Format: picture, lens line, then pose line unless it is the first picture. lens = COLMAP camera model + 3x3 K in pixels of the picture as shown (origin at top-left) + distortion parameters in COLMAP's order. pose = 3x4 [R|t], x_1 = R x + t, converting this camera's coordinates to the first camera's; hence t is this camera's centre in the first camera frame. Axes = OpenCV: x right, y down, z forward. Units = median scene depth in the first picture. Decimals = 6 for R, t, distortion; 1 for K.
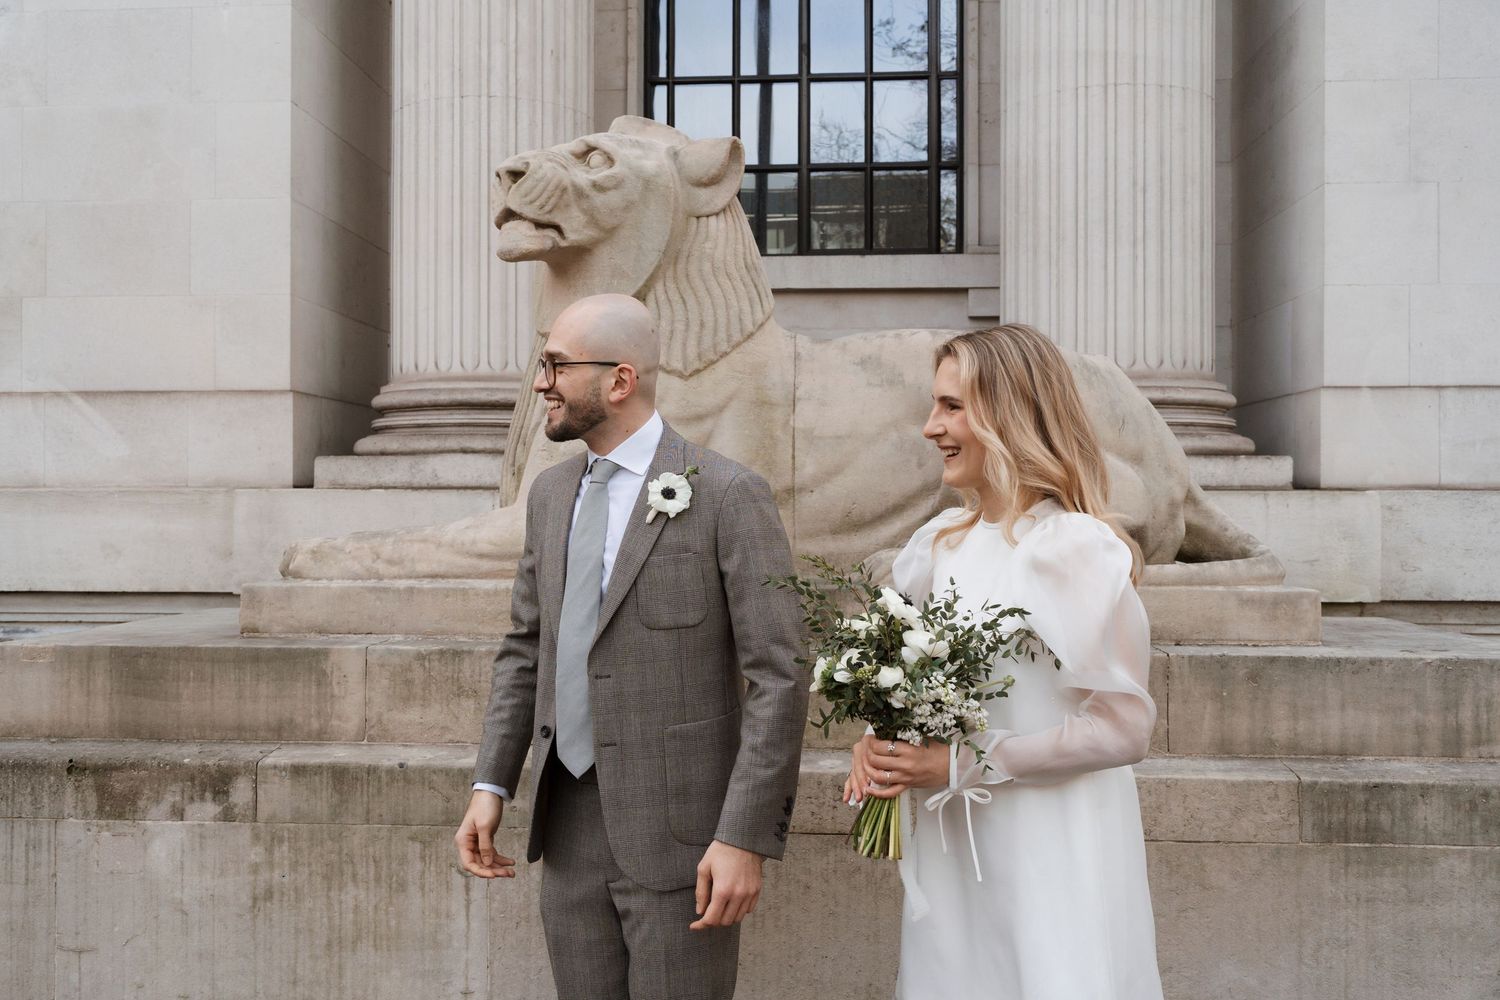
lens RADIAL K [[1490.7, 0, 724.4], [0, 1490.7, 510.3], [0, 0, 1]] dist [0.010326, 0.000000]
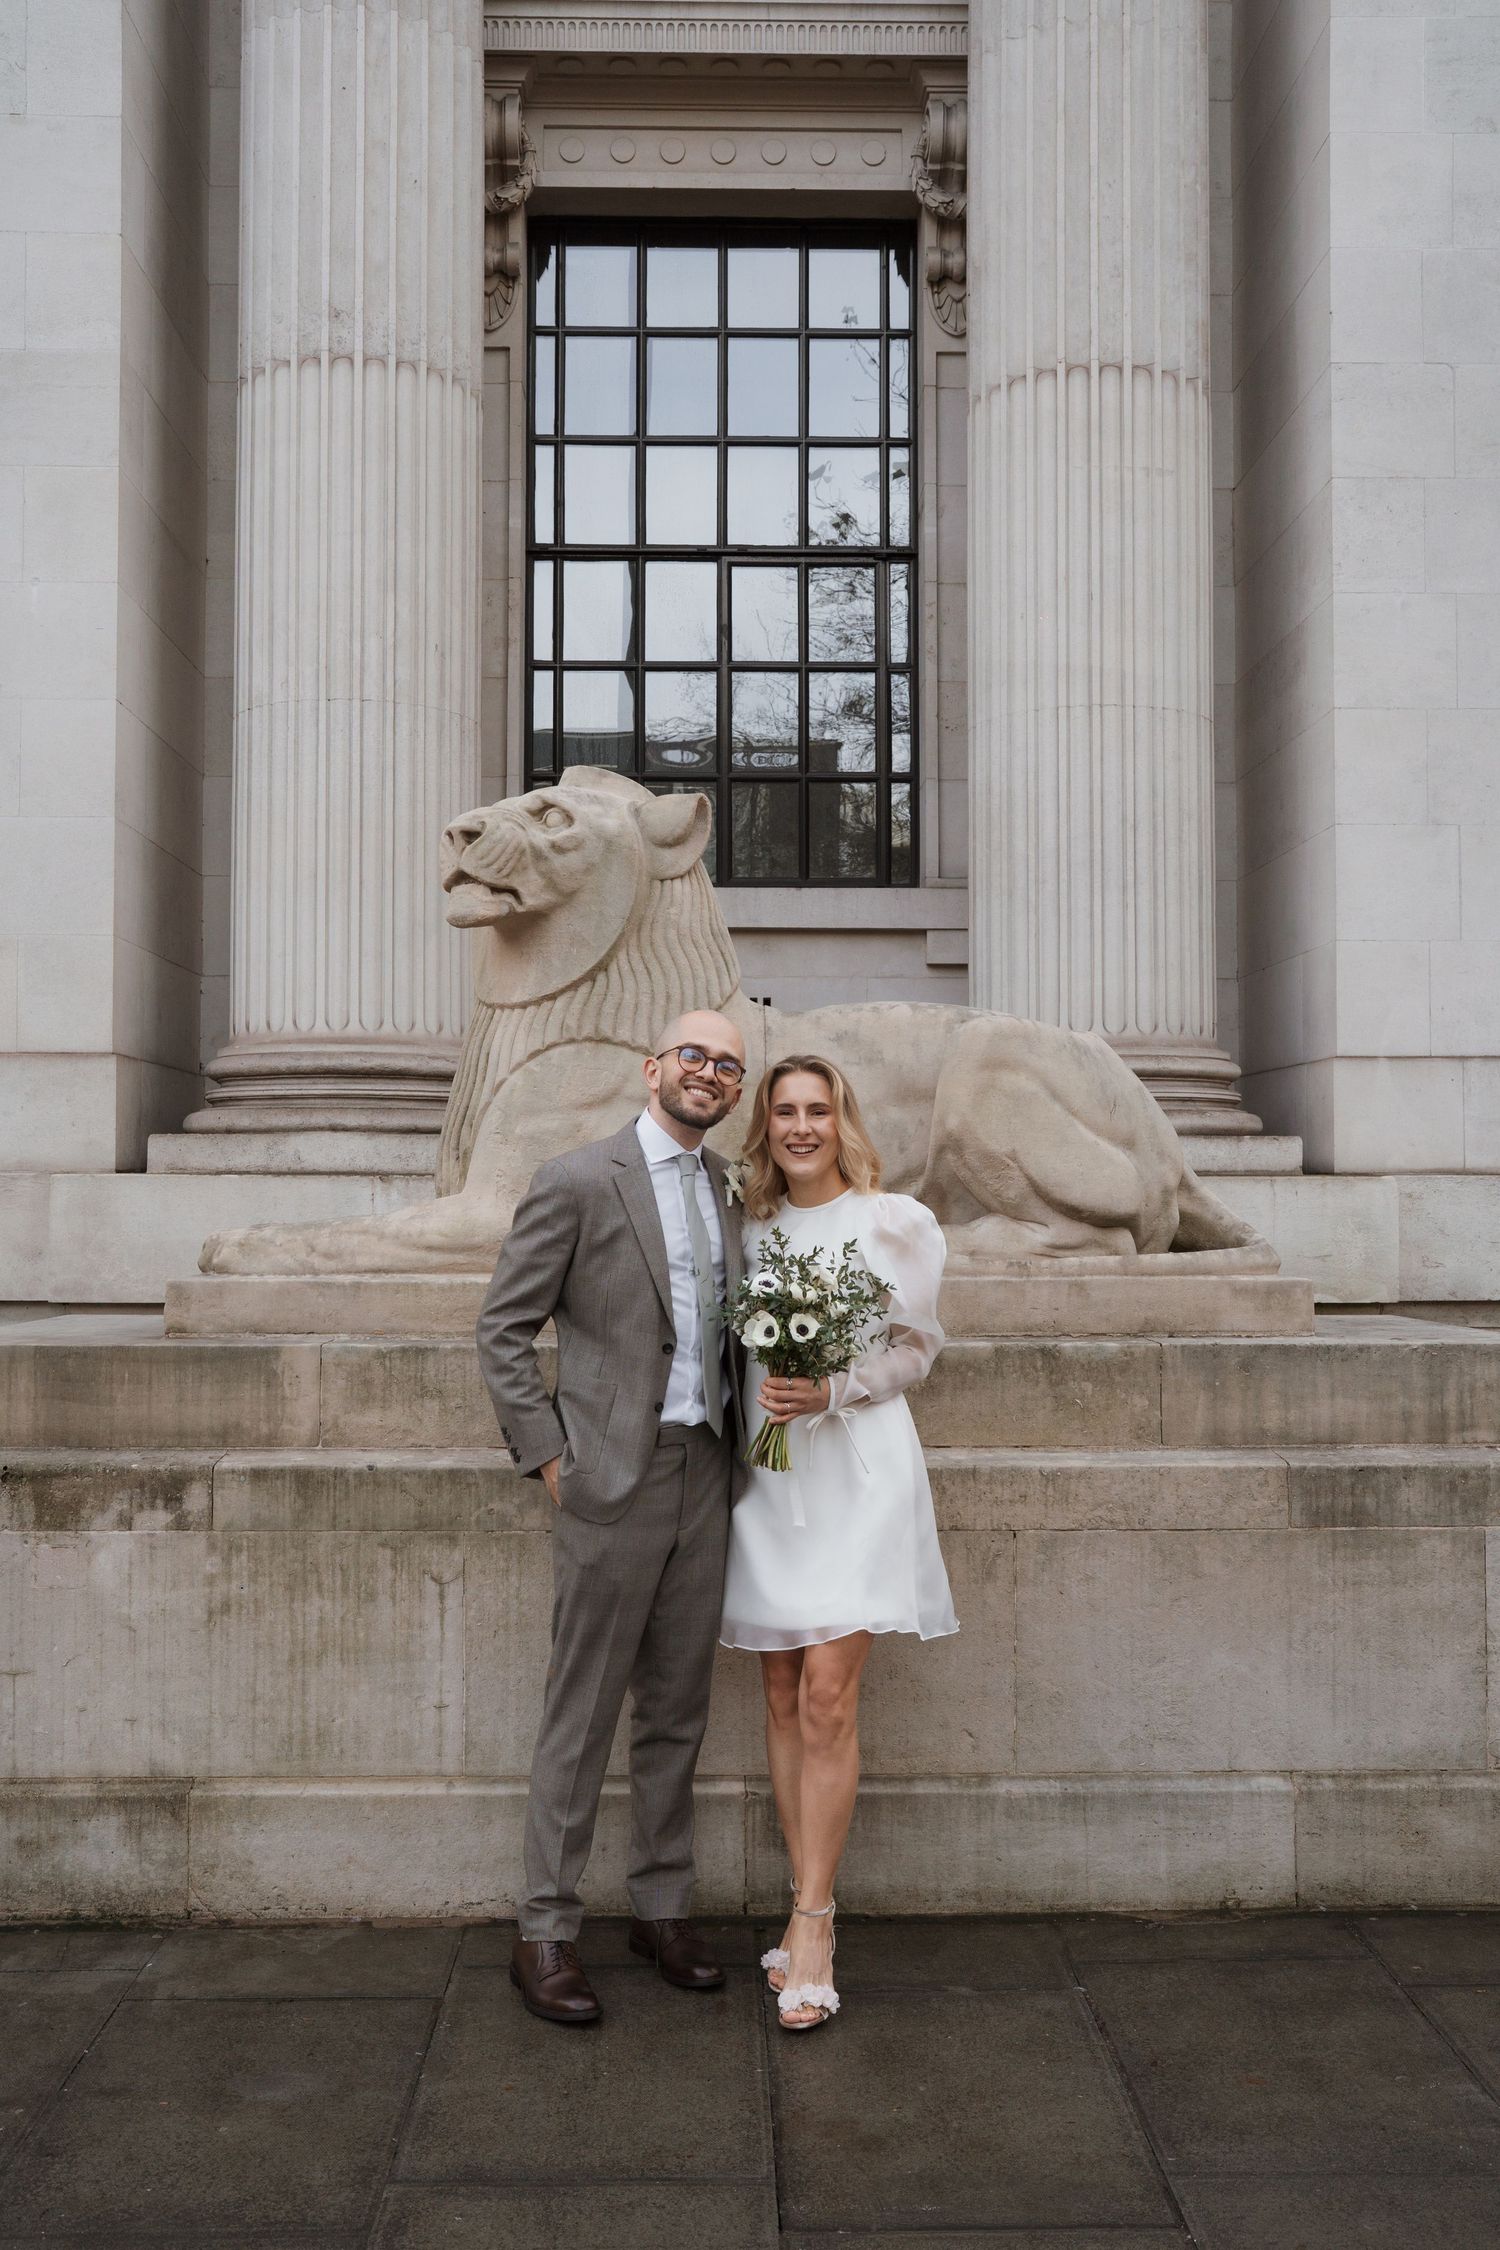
lens RADIAL K [[2236.0, 0, 753.7], [0, 2236.0, 1141.7], [0, 0, 1]] dist [0.010326, 0.000000]
pose [[0.994648, 0.001484, 0.103309, -0.075694], [0.001359, 0.999623, -0.027438, 0.002340], [-0.103311, 0.027432, 0.994271, -0.274693]]
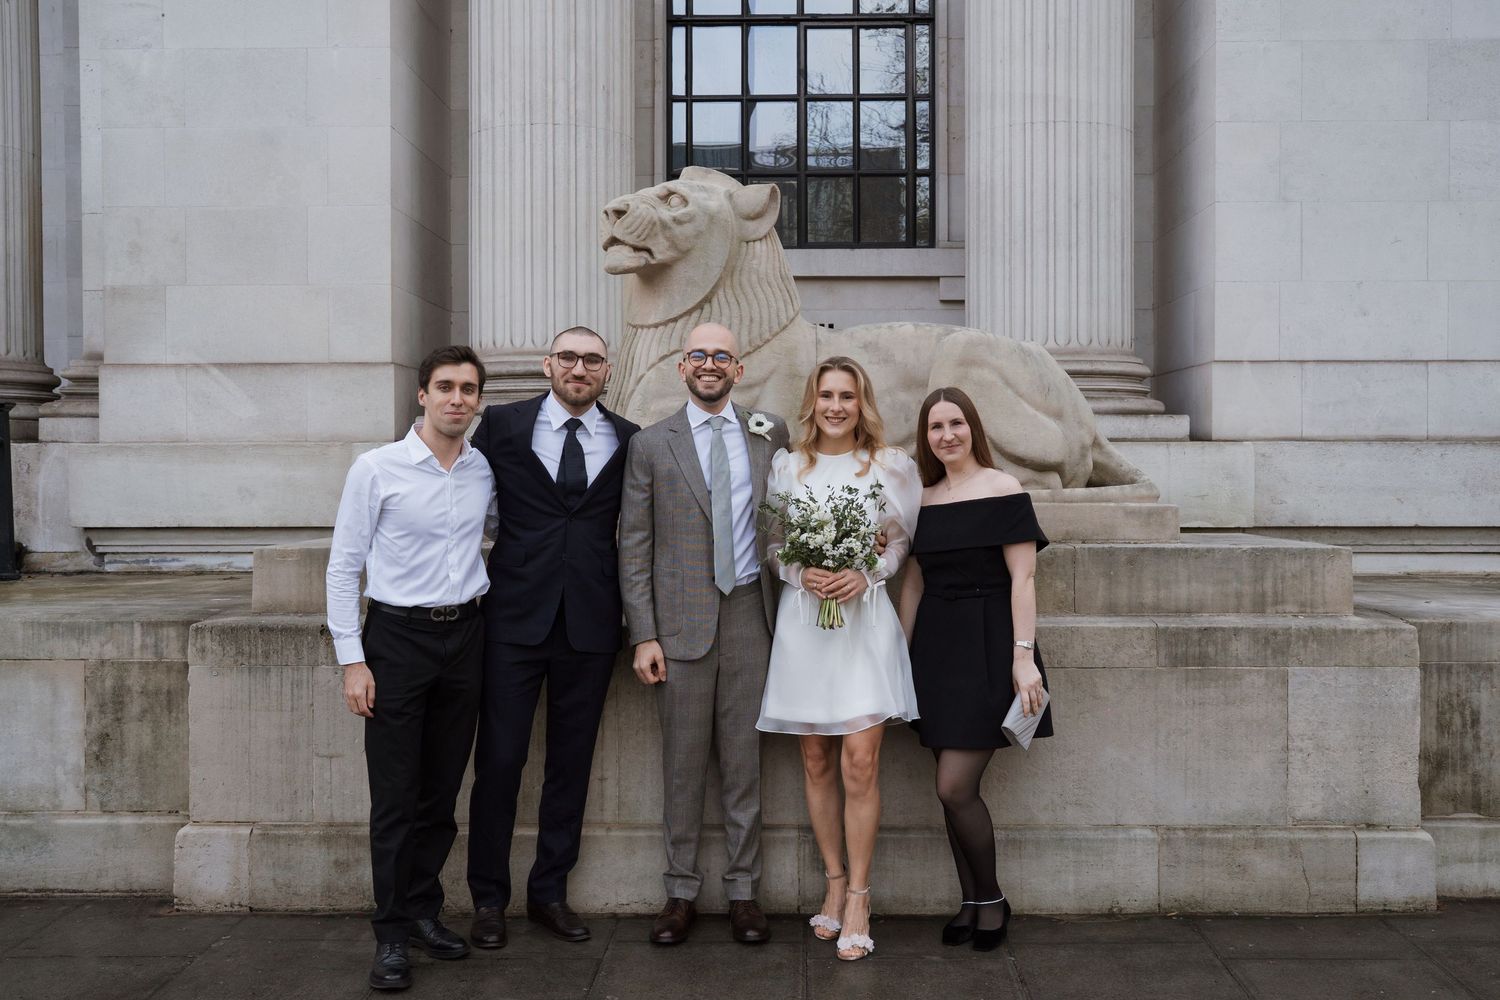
lens RADIAL K [[1560.6, 0, 773.4], [0, 1560.6, 506.2], [0, 0, 1]] dist [-0.009320, 0.000000]
pose [[0.998359, -0.004227, 0.057103, -0.056283], [0.003147, 0.999815, 0.018998, 0.016004], [-0.057173, -0.018787, 0.998188, -0.331575]]
